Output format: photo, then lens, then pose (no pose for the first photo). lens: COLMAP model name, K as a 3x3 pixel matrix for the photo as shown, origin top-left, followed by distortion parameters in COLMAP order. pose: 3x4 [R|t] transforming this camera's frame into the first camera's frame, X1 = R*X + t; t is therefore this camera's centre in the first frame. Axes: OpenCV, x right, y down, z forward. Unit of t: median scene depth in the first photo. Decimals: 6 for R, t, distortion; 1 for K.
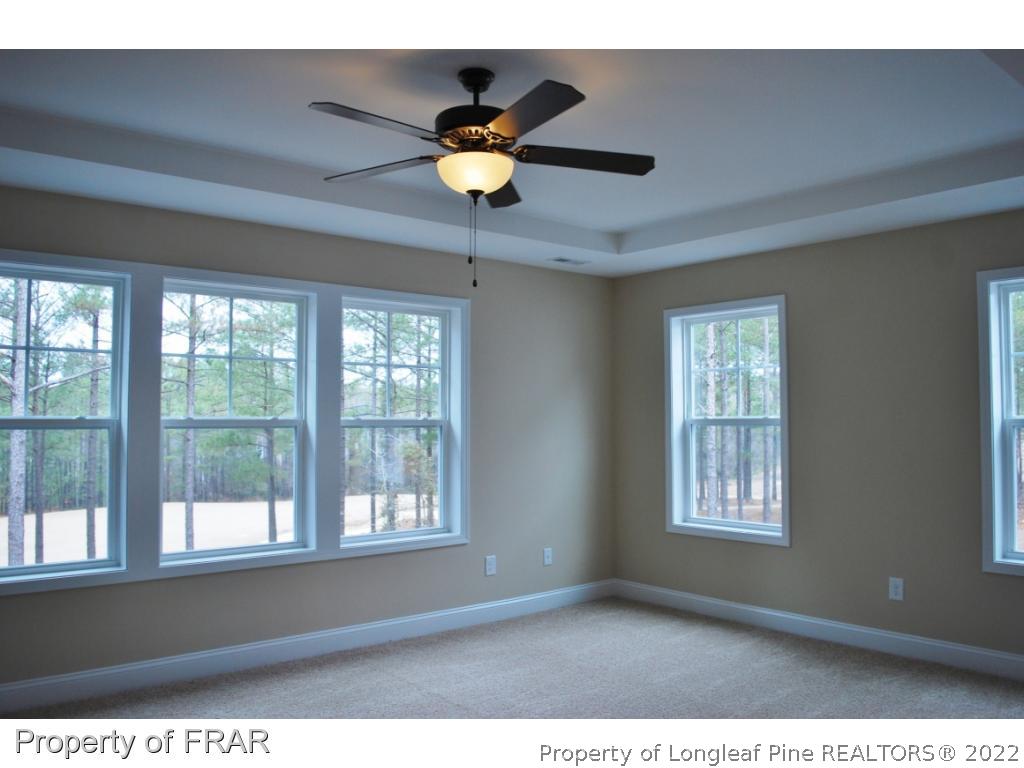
lens RADIAL K [[816.8, 0, 512.0], [0, 816.8, 384.0], [0, 0, 1]] dist [-0.088894, 0.007227]
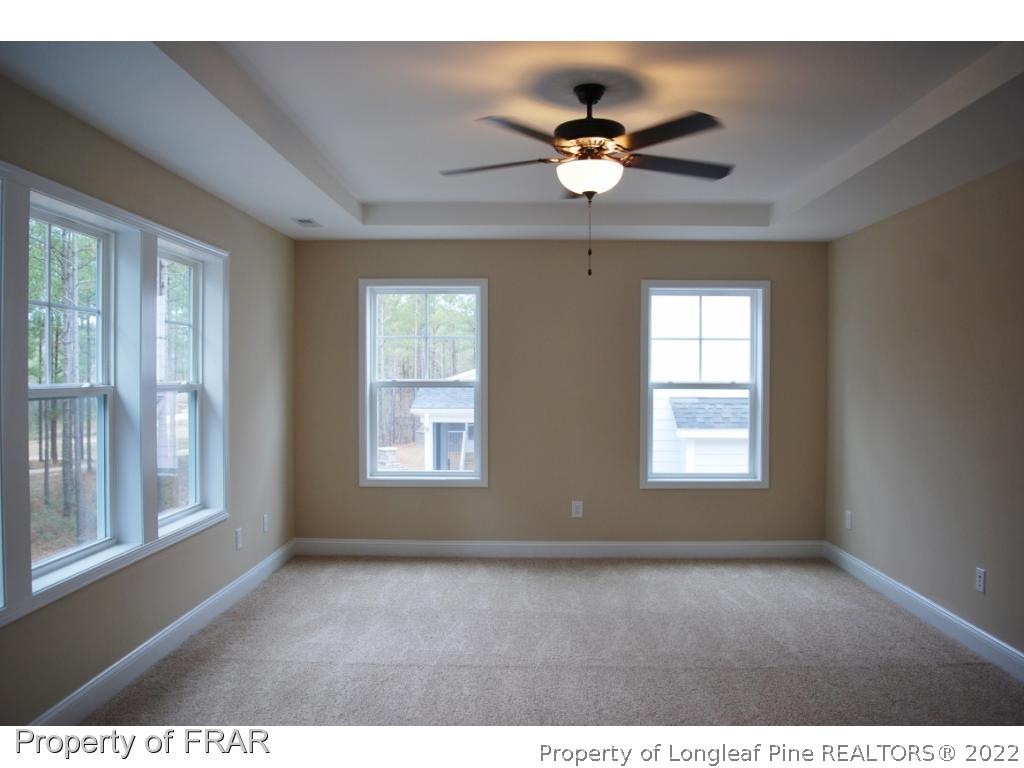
lens RADIAL K [[816.8, 0, 512.0], [0, 816.8, 384.0], [0, 0, 1]] dist [-0.088894, 0.007227]
pose [[0.649499, -0.004743, 0.760347, -0.608709], [-0.038075, 0.998523, 0.038753, -0.002862], [-0.759408, -0.054120, 0.648359, 0.194511]]
